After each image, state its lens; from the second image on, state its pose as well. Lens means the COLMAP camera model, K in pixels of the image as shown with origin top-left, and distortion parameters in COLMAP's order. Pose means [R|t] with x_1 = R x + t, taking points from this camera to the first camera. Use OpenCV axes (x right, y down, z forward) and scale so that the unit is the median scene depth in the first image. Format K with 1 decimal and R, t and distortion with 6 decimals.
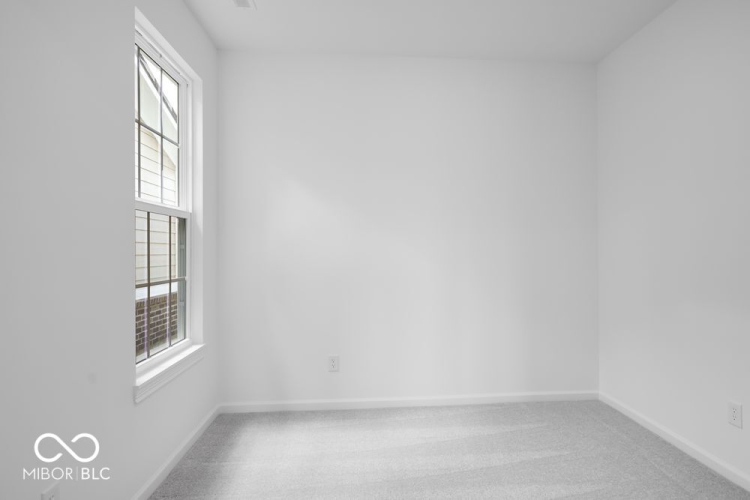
lens RADIAL K [[421.2, 0, 375.0], [0, 421.2, 250.0], [0, 0, 1]] dist [0.004577, 0.000957]
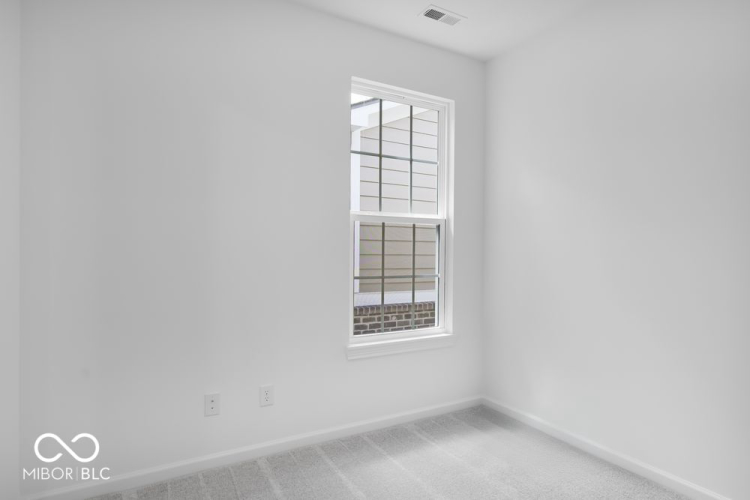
lens RADIAL K [[421.2, 0, 375.0], [0, 421.2, 250.0], [0, 0, 1]] dist [0.004577, 0.000957]
pose [[0.469891, -0.000660, -0.882724, 0.498126], [-0.005531, 0.999978, -0.003692, 0.001703], [0.882707, 0.006617, 0.469877, 0.286485]]
